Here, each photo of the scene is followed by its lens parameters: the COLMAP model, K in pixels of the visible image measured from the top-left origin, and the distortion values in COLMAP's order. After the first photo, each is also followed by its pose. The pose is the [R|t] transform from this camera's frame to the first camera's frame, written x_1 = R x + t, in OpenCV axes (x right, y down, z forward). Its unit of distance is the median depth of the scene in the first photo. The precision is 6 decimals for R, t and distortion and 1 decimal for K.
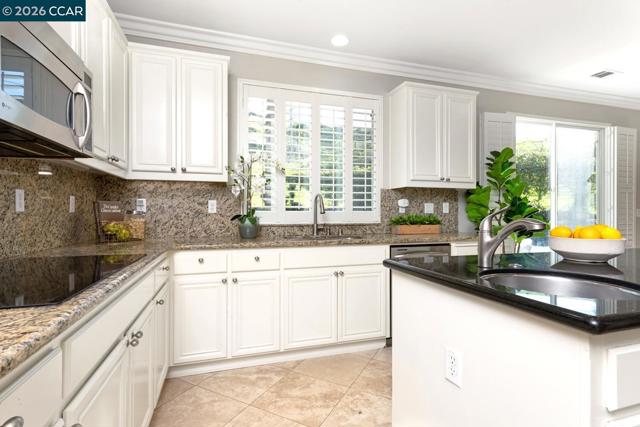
lens RADIAL K [[323.5, 0, 320.8], [0, 323.5, 213.7], [0, 0, 1]] dist [0.017828, -0.000271]
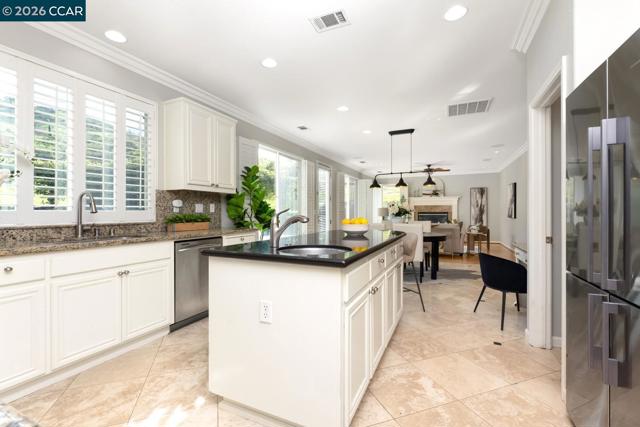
lens RADIAL K [[289.4, 0, 319.2], [0, 289.4, 213.7], [0, 0, 1]] dist [0.015234, -0.000334]
pose [[0.676445, -0.004212, 0.736481, -0.164797], [0.002131, 0.999991, 0.003761, -0.000456], [-0.736490, -0.000975, 0.676448, -0.043800]]
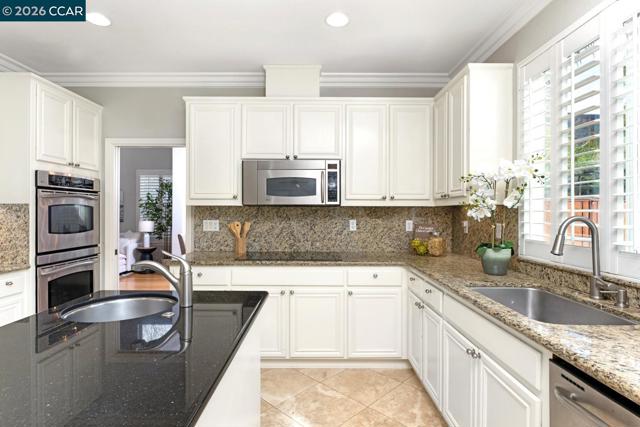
lens RADIAL K [[344.2, 0, 317.7], [0, 344.2, 214.2], [0, 0, 1]] dist [-0.001861, 0.000157]
pose [[-0.315885, 0.002762, -0.948794, 0.628525], [-0.006331, 0.999967, 0.005019, -0.062467], [0.948776, 0.007592, -0.315857, 0.771082]]
